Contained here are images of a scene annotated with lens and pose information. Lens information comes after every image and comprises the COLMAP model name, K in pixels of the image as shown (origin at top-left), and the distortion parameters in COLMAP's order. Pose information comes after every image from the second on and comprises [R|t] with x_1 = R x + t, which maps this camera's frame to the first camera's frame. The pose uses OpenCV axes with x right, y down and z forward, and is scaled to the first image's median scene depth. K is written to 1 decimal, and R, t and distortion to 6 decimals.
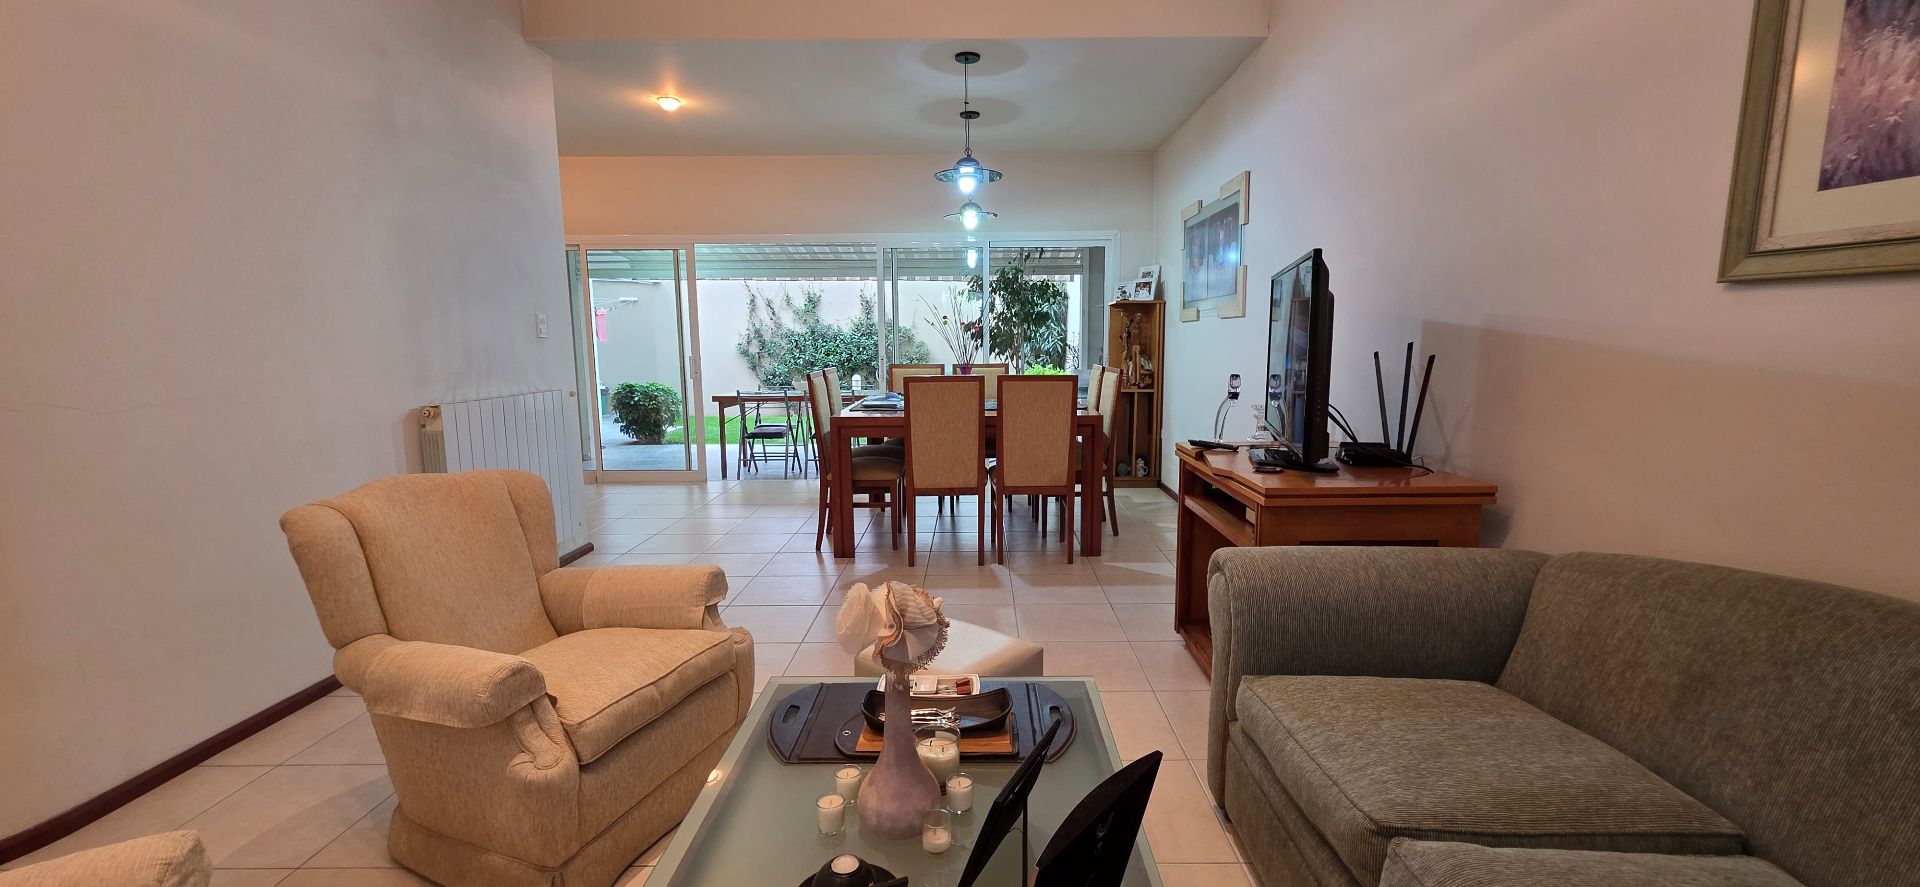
lens RADIAL K [[766.9, 0, 974.4], [0, 766.9, 443.1], [0, 0, 1]] dist [0.002684, 0.000821]
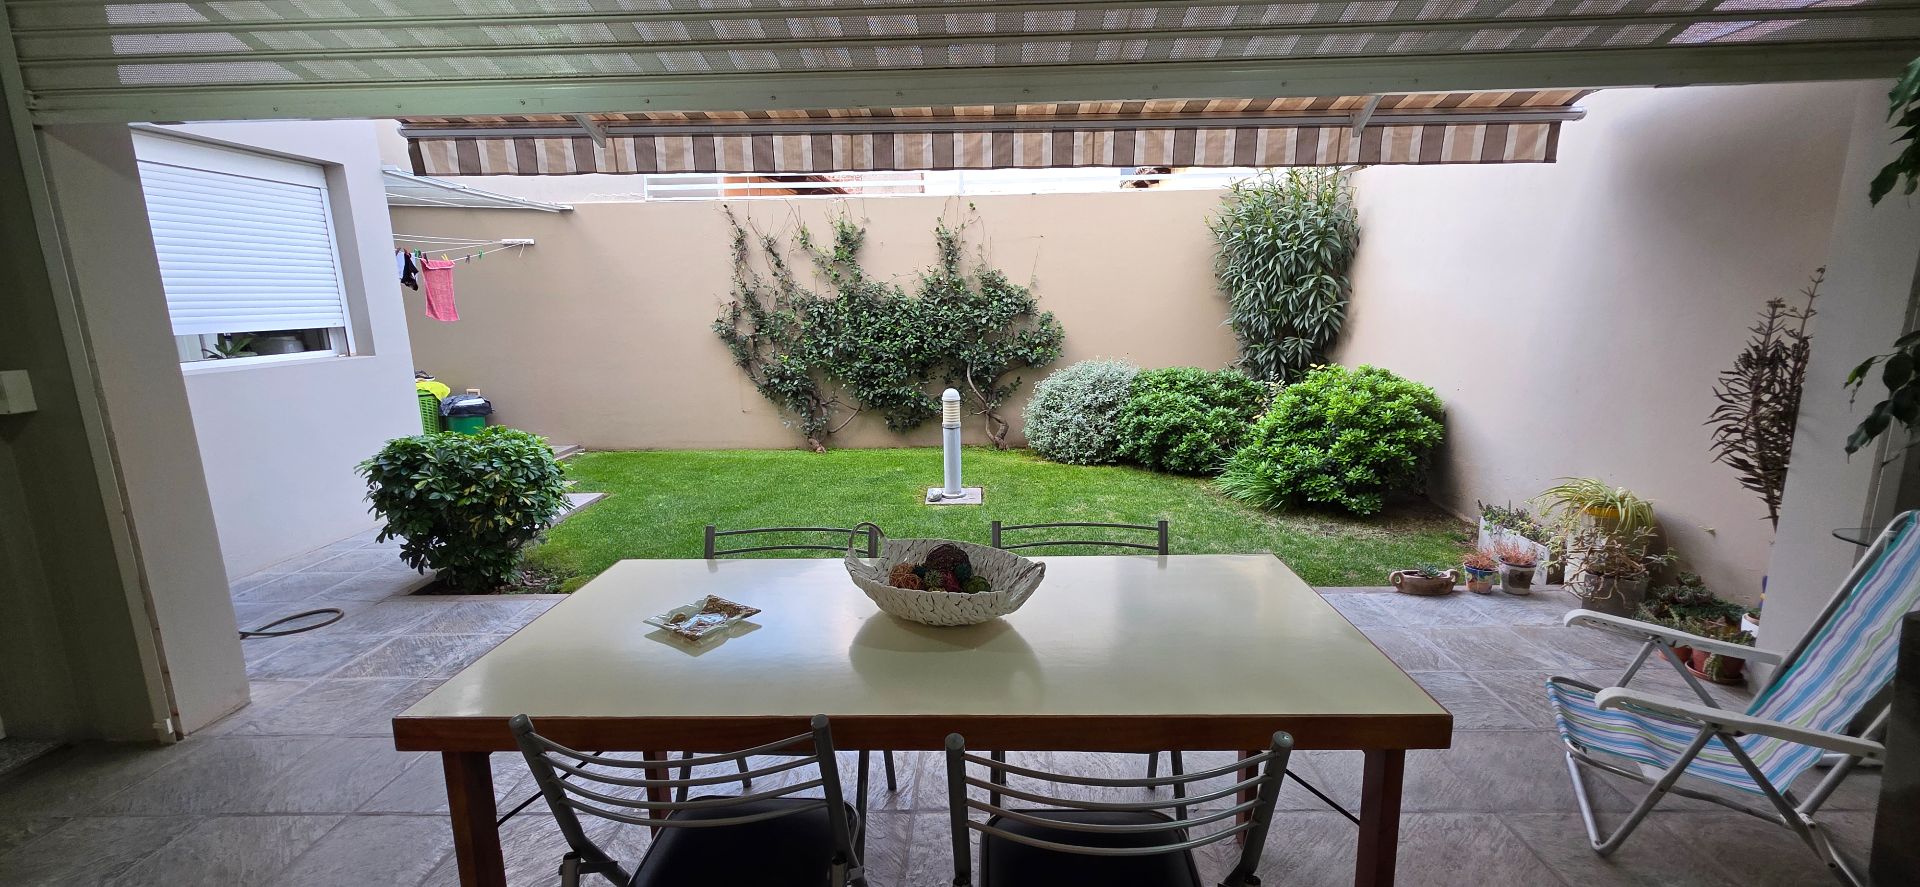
lens RADIAL K [[766.9, 0, 974.3], [0, 766.9, 444.9], [0, 0, 1]] dist [0.002684, 0.000821]
pose [[0.999666, -0.006432, -0.025036, -0.313291], [0.007920, 0.998180, 0.059782, -0.205704], [0.024606, -0.059961, 0.997897, 1.286678]]
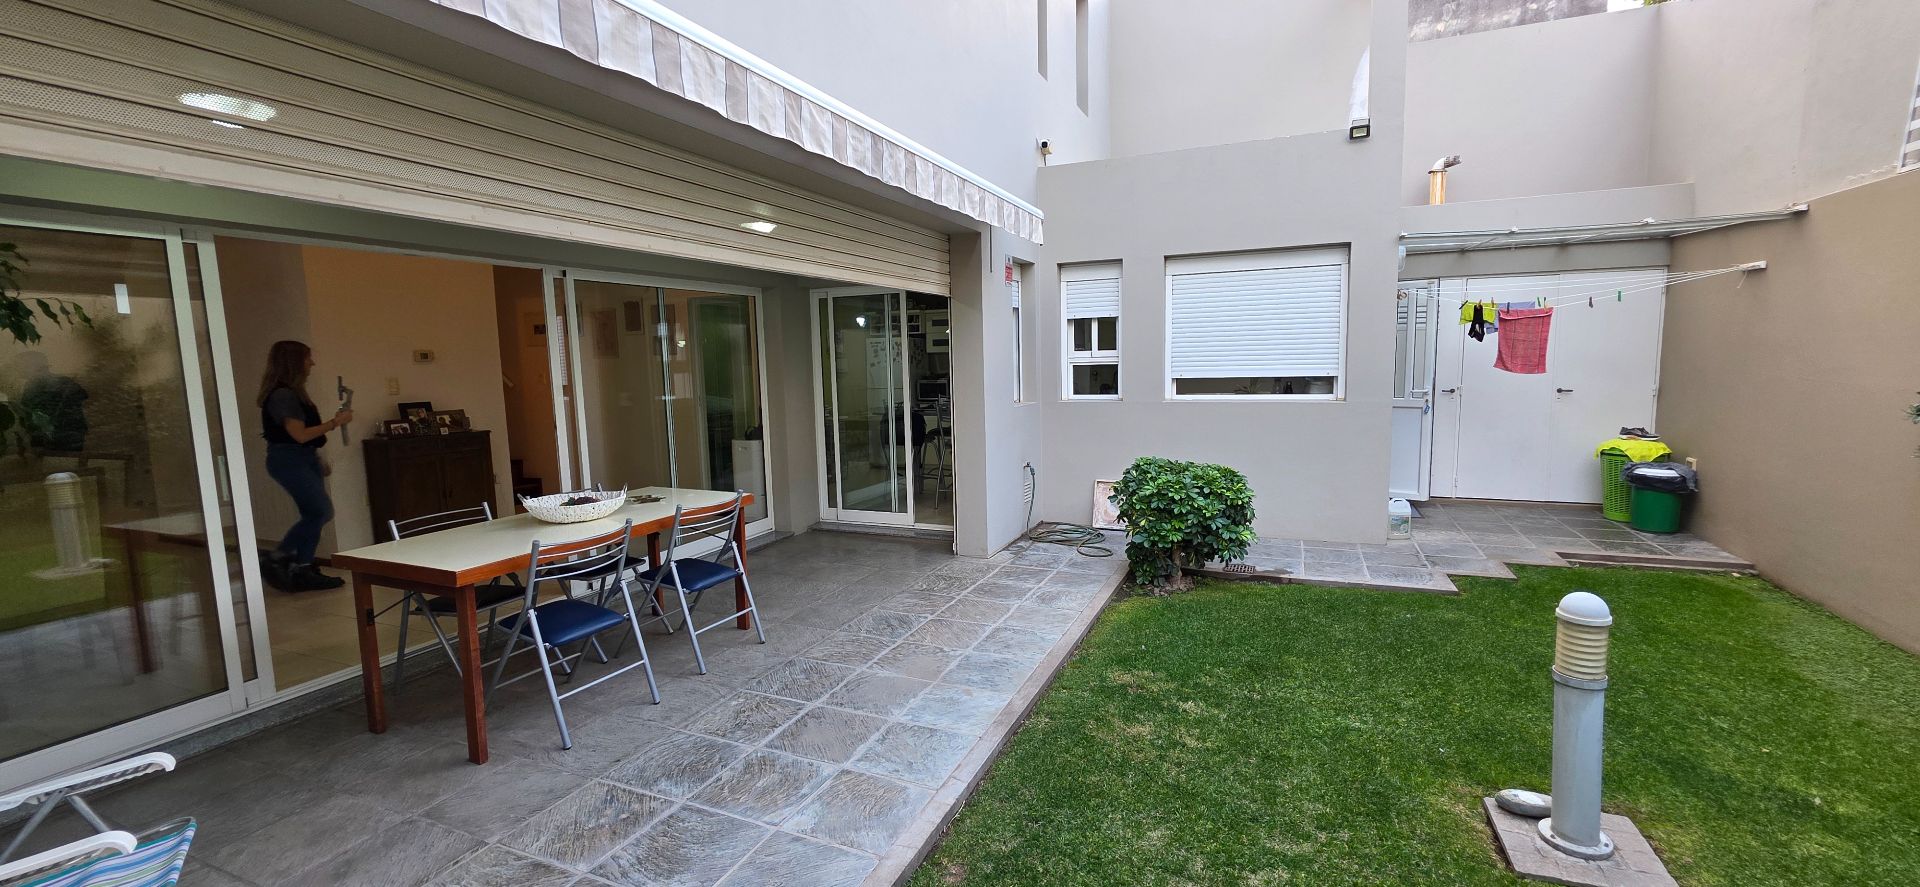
lens RADIAL K [[766.9, 0, 970.6], [0, 766.9, 454.7], [0, 0, 1]] dist [0.002684, 0.000821]
pose [[-0.385732, 0.131654, -0.913169, 0.204304], [-0.099591, 0.978041, 0.183075, -0.354543], [0.917220, 0.161561, -0.364151, 2.242475]]
